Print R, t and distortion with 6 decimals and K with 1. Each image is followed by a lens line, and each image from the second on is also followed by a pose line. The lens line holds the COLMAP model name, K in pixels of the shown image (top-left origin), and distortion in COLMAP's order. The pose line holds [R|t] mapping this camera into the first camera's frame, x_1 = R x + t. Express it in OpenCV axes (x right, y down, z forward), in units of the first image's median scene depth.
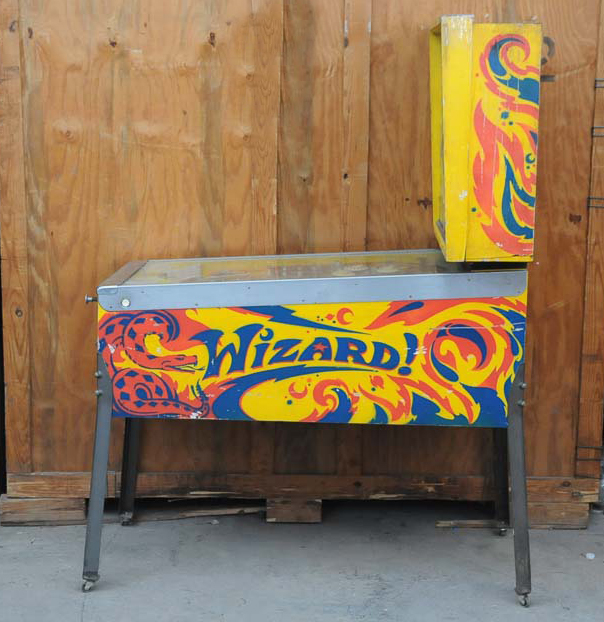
lens RADIAL K [[1325.8, 0, 314.6], [0, 1325.8, 306.5], [0, 0, 1]] dist [0.084707, 0.000000]
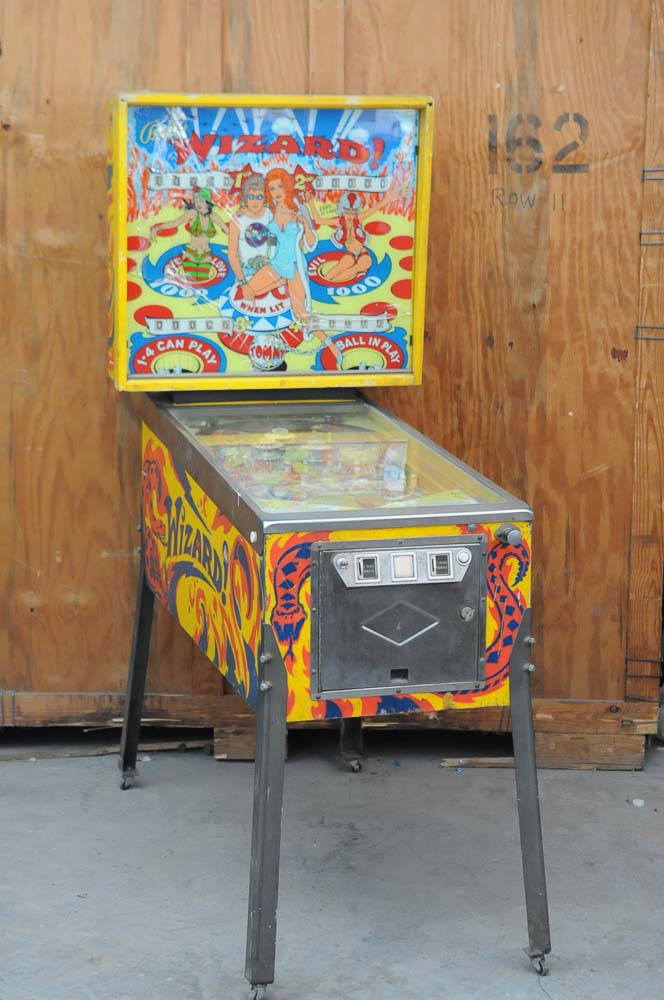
lens RADIAL K [[2077.9, 0, 322.4], [0, 2077.9, 486.6], [0, 0, 1]] dist [0.220866, 0.000000]
pose [[0.999350, -0.001719, -0.035996, 0.080060], [0.001660, 0.999997, -0.001681, 0.011794], [0.035998, 0.001620, 0.999351, -0.211599]]
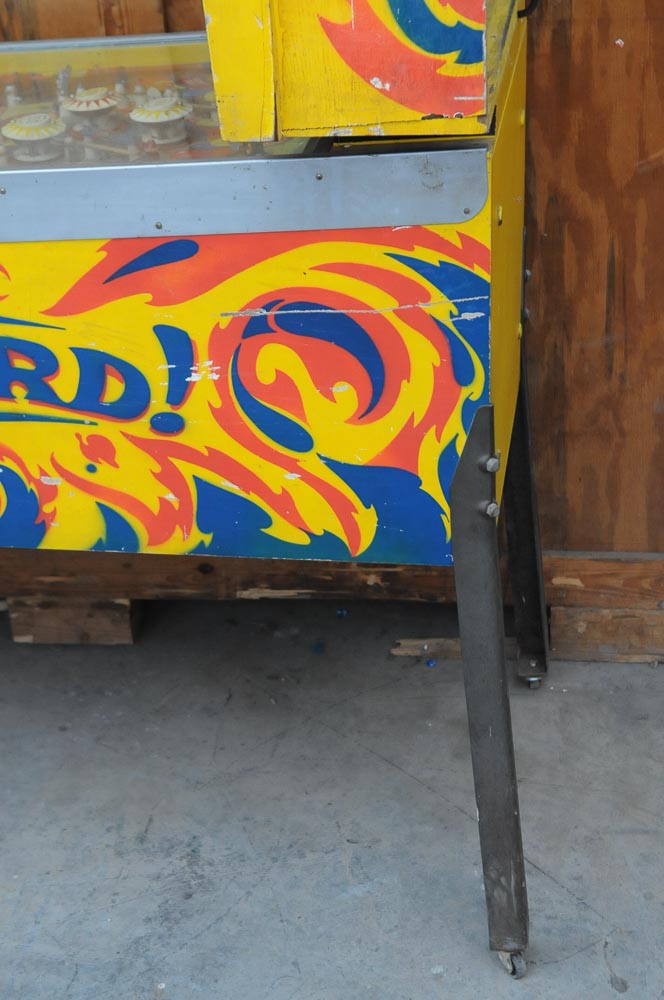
lens RADIAL K [[1824.5, 0, 326.2], [0, 1824.5, 489.0], [0, 0, 1]] dist [0.189525, 0.000000]
pose [[0.991984, 0.001885, -0.126347, 0.173990], [0.036462, 0.953085, 0.300498, -0.083448], [0.120986, -0.302696, 0.945377, 0.521008]]
